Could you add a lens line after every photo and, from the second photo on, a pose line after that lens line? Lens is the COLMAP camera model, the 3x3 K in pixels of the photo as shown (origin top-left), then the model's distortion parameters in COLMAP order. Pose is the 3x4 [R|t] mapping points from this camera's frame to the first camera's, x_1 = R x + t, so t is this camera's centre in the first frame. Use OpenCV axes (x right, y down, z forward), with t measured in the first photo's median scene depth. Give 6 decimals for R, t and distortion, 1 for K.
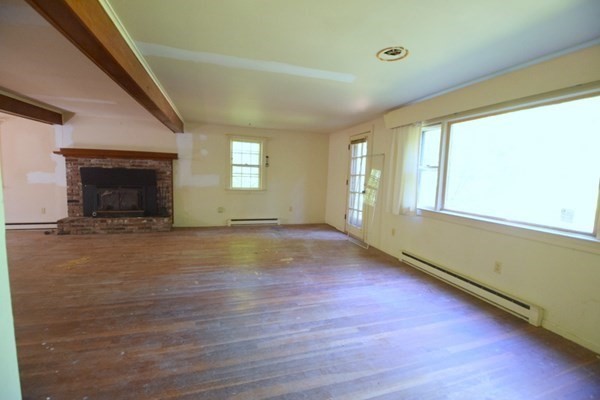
lens RADIAL K [[264.0, 0, 300.0], [0, 264.0, 200.0], [0, 0, 1]] dist [-0.000541, -0.017782]
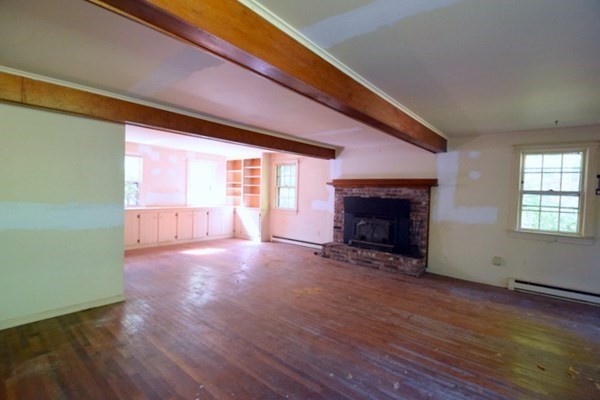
lens RADIAL K [[275.1, 0, 300.0], [0, 275.1, 200.0], [0, 0, 1]] dist [0.002043, -0.020651]
pose [[0.533734, 0.007844, -0.845616, 0.010739], [-0.097116, 0.993910, -0.052078, -0.034107], [0.840058, 0.109918, 0.531245, 0.247165]]
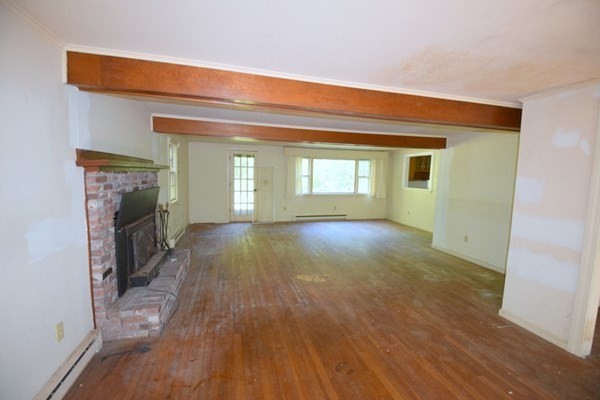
lens RADIAL K [[264.0, 0, 300.0], [0, 264.0, 200.0], [0, 0, 1]] dist [-0.000541, -0.017782]
pose [[0.045200, -0.129026, 0.990611, -1.247472], [0.078690, 0.989003, 0.125226, -0.142217], [-0.995874, 0.072291, 0.054856, 0.634573]]
